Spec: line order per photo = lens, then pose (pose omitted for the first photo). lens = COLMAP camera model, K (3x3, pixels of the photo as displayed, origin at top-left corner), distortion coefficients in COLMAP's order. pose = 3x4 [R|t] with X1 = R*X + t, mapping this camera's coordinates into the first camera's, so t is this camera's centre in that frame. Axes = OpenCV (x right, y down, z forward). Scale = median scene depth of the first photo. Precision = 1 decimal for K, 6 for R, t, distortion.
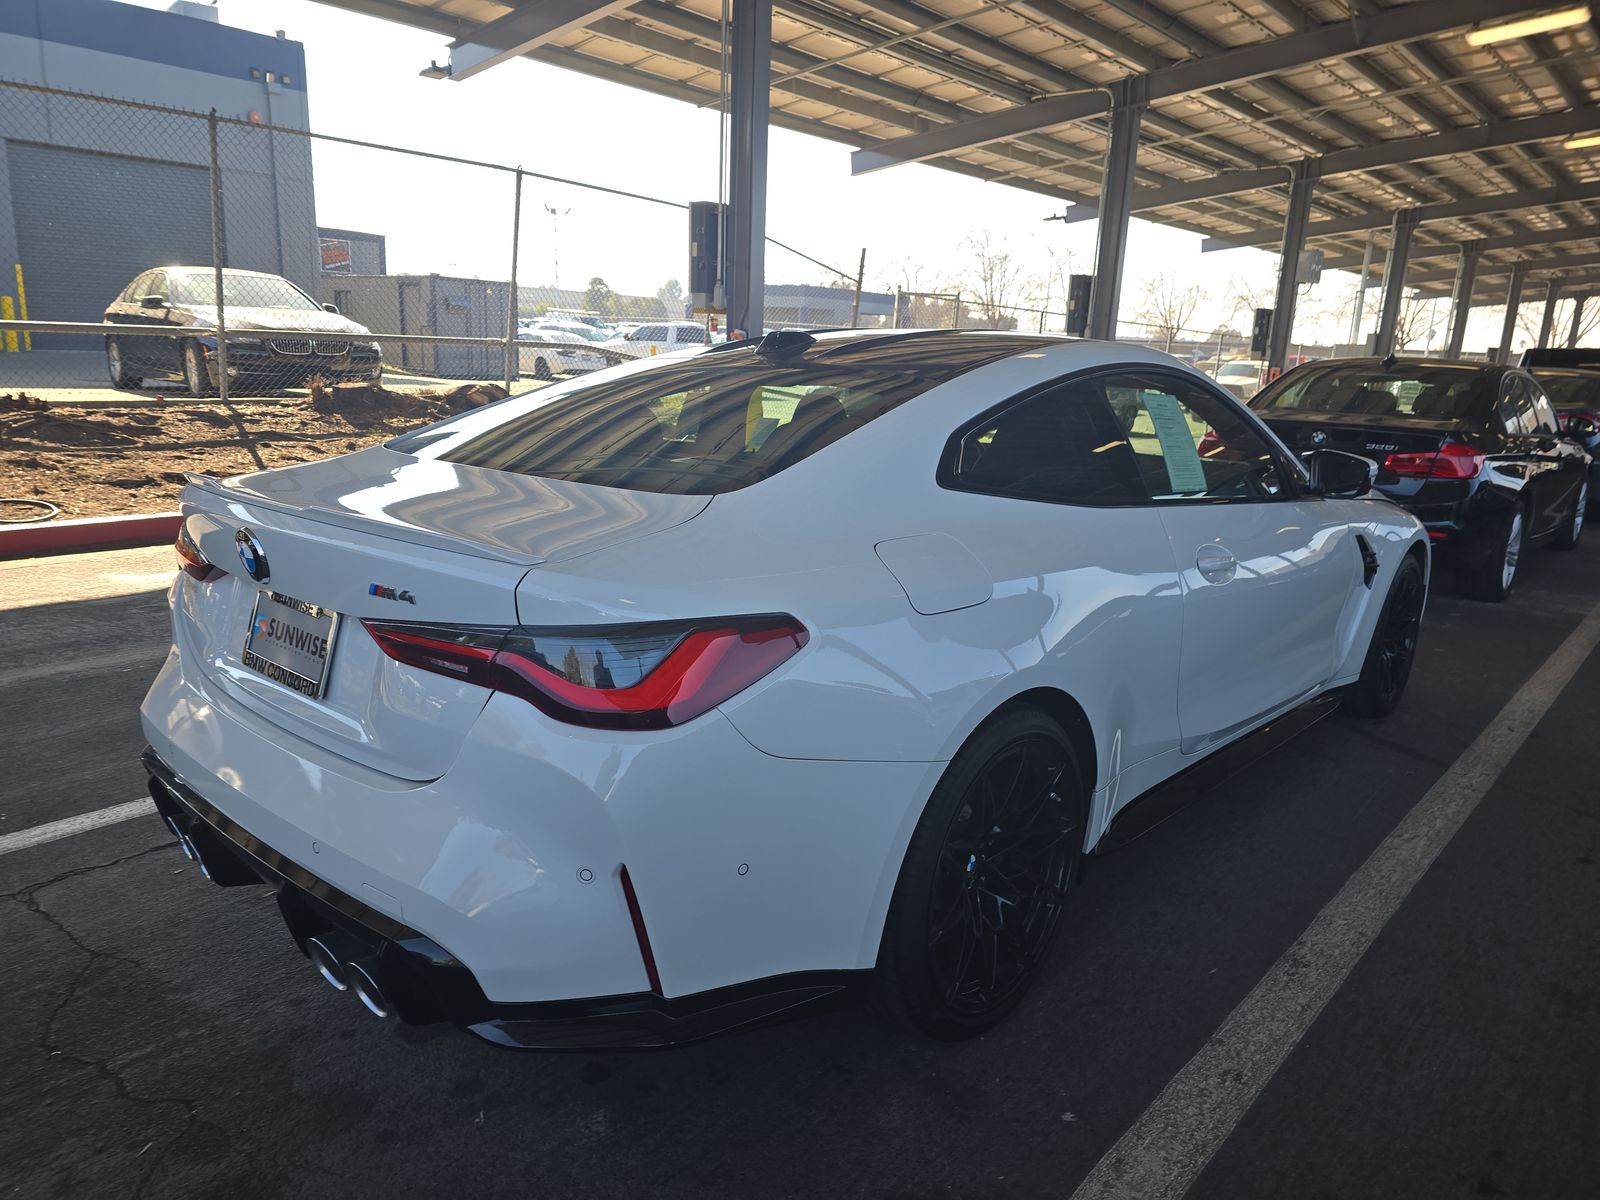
lens RADIAL K [[1070.8, 0, 800.0], [0, 1070.8, 600.0], [0, 0, 1]] dist [0.025313, -0.050952]
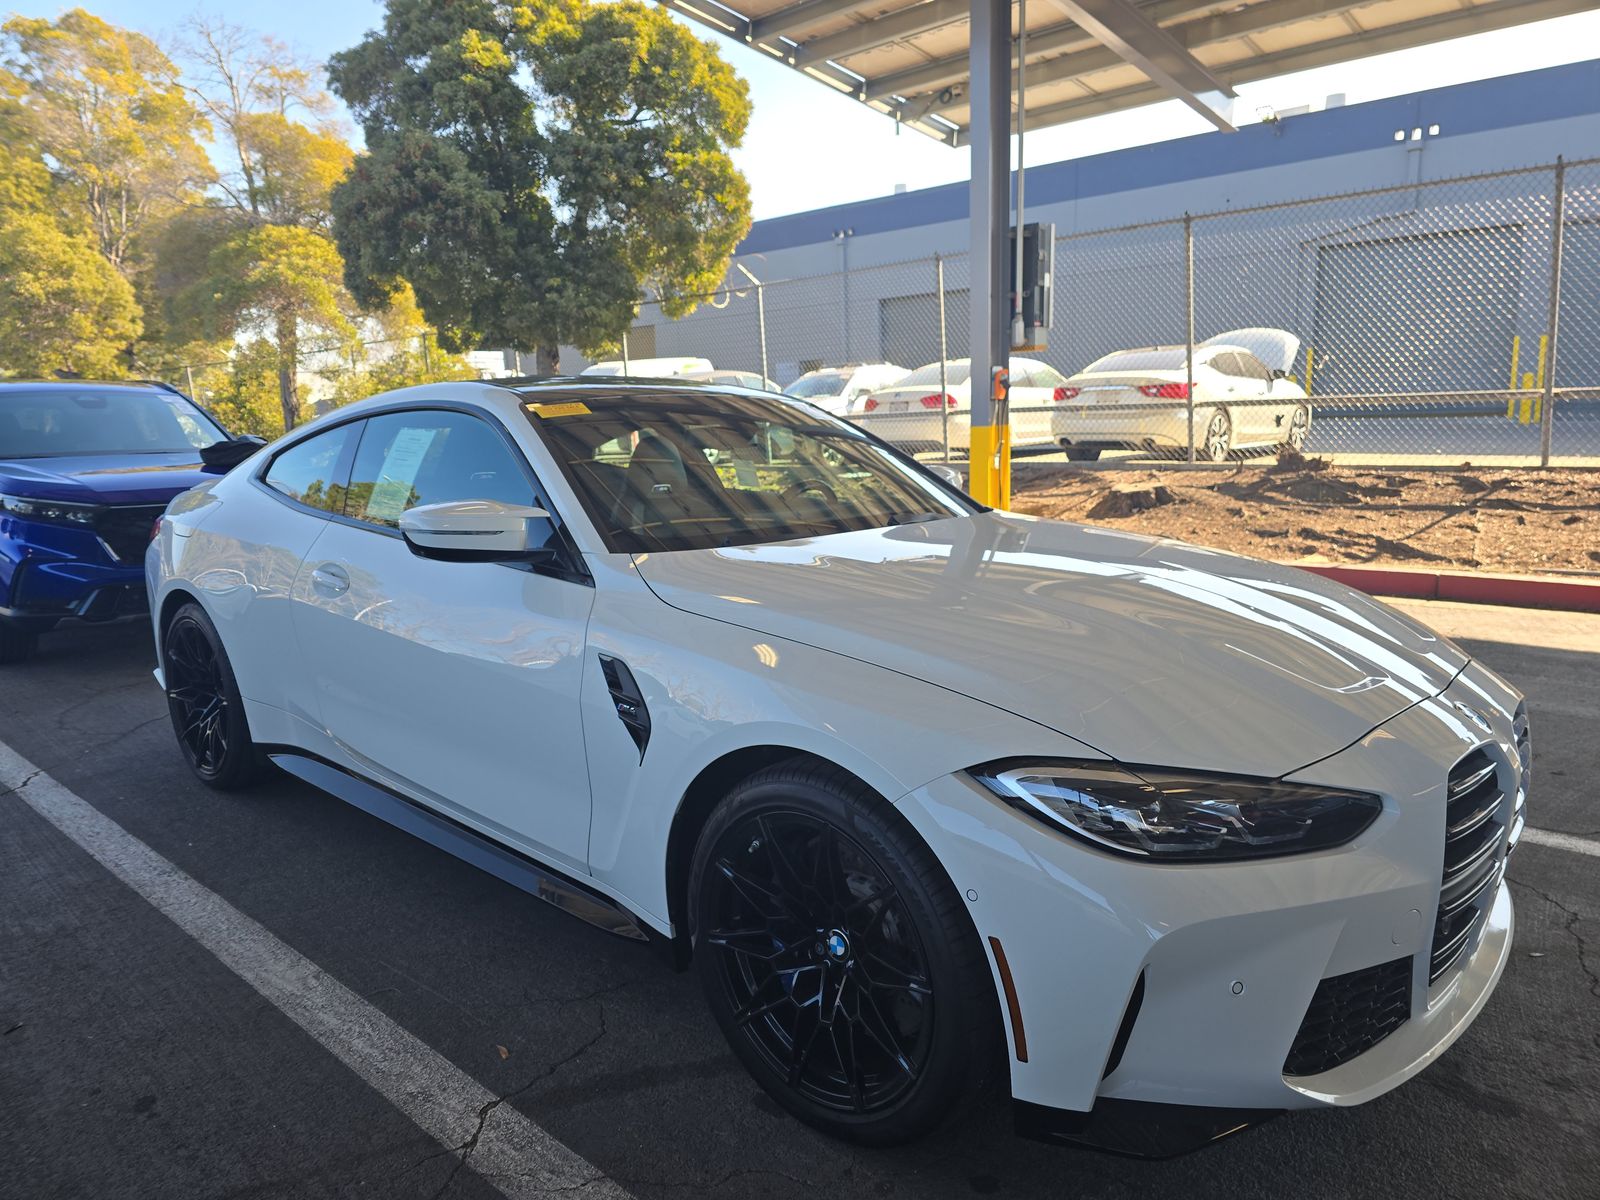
lens RADIAL K [[1070.8, 0, 800.0], [0, 1070.8, 600.0], [0, 0, 1]] dist [0.025313, -0.050952]
pose [[0.001407, 0.123838, -0.992301, 0.347293], [-0.197960, 0.972699, 0.121111, -0.054903], [0.980209, 0.196266, 0.025883, 0.341434]]
